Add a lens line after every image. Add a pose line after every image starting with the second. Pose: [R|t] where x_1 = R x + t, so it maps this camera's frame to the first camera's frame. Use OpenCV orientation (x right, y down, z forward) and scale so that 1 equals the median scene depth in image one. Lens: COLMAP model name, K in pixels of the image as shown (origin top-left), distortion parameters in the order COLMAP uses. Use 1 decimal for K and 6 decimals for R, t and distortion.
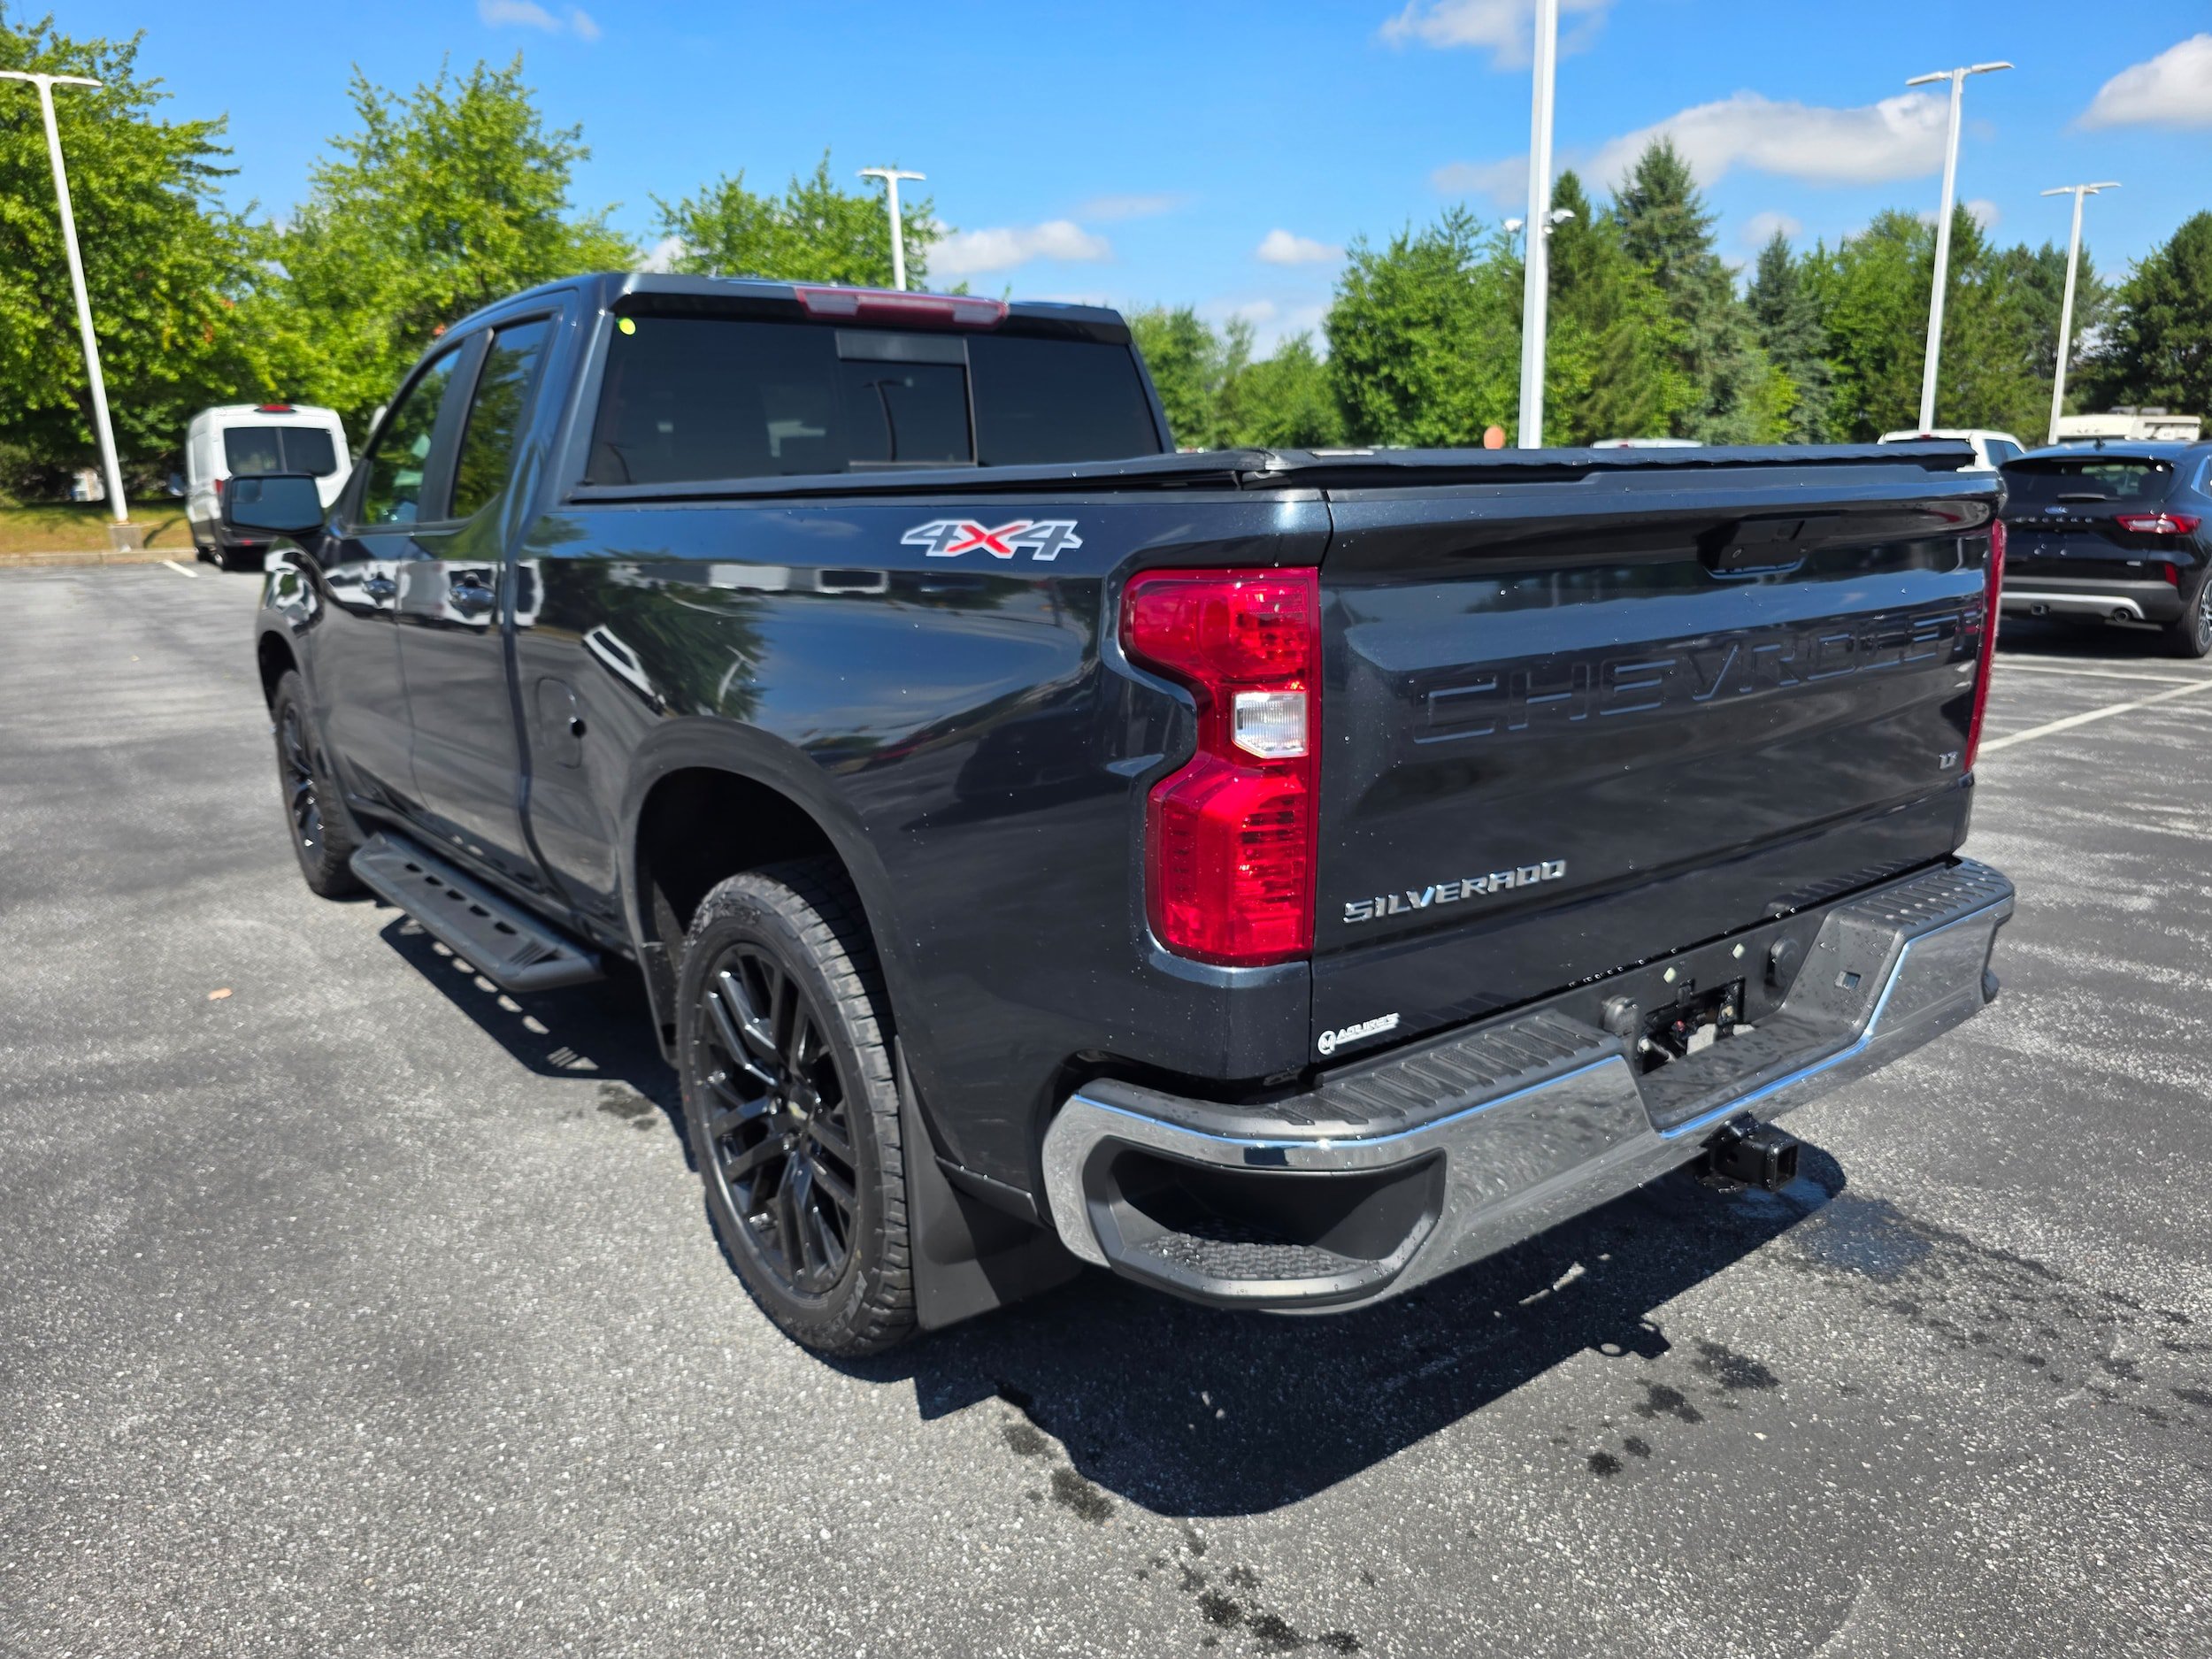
lens RADIAL K [[1509.3, 0, 1104.5], [0, 1509.3, 893.0], [0, 0, 1]] dist [0.032262, -0.028160]
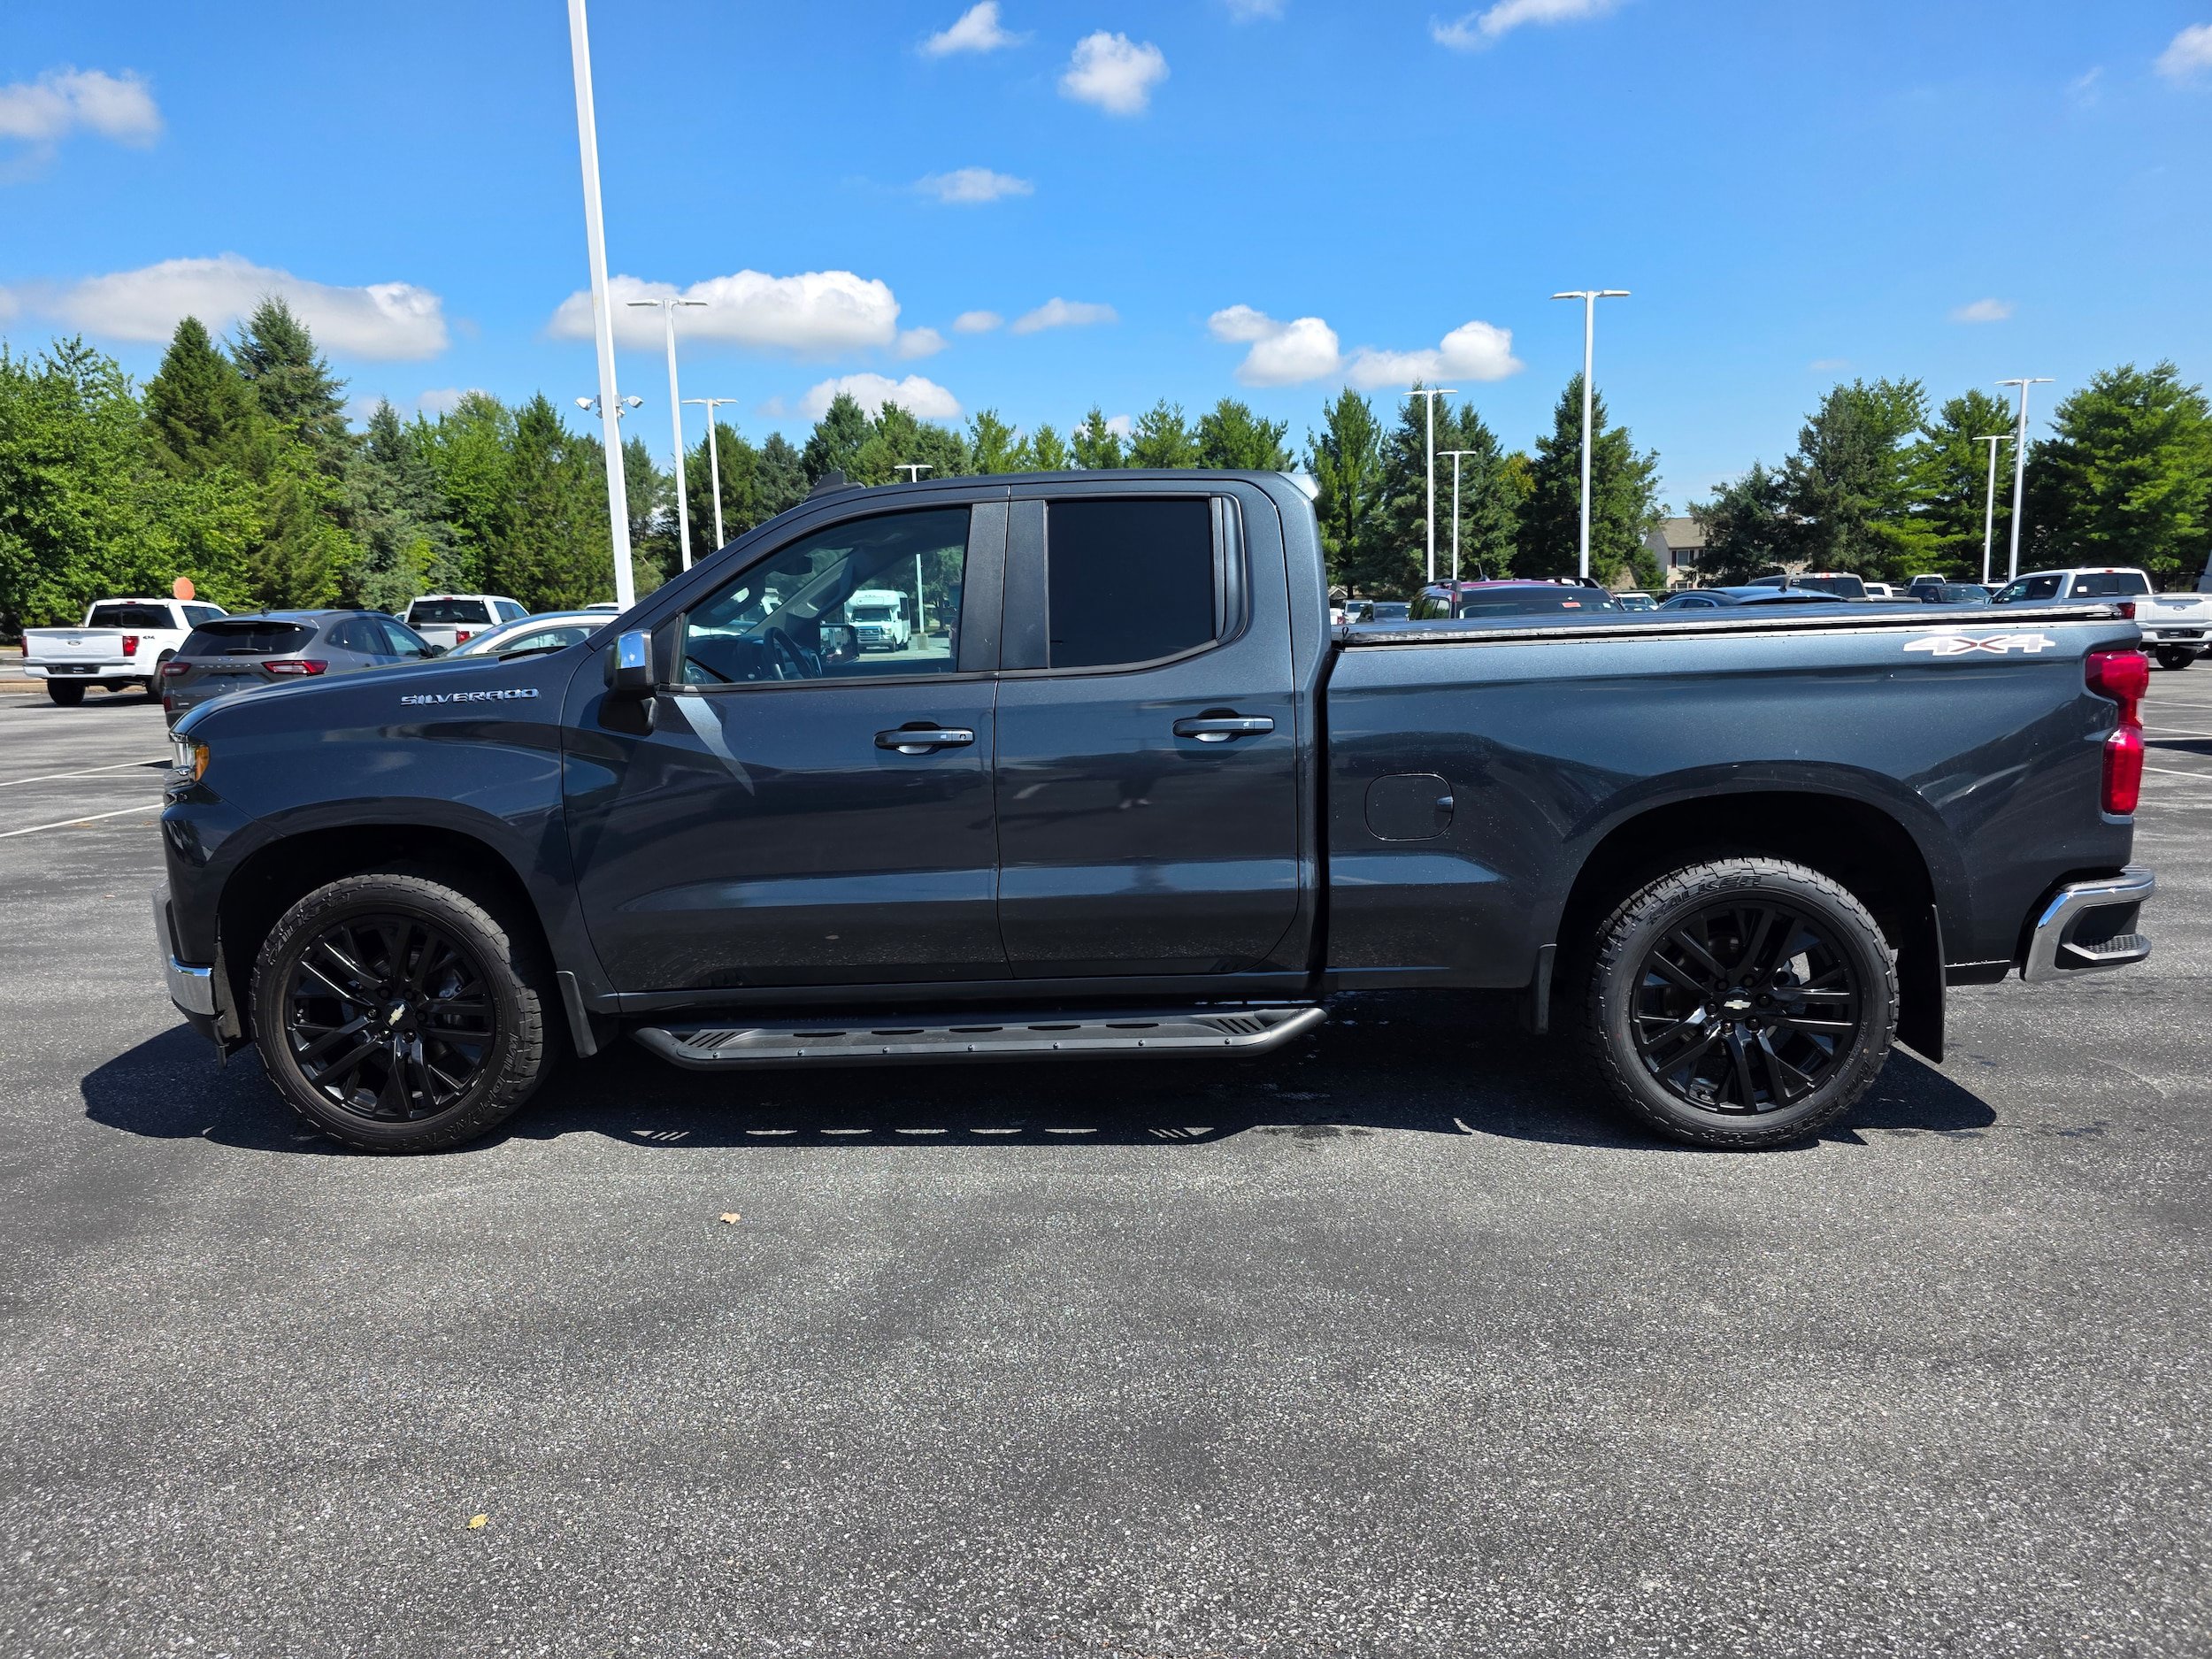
lens RADIAL K [[1509.3, 0, 1106.2], [0, 1509.3, 842.2], [0, 0, 1]] dist [0.032262, -0.028160]
pose [[0.633562, -0.116105, 0.764931, -0.147895], [0.213196, 0.976598, -0.028350, -0.009697], [-0.743738, 0.181042, 0.643489, 0.034704]]
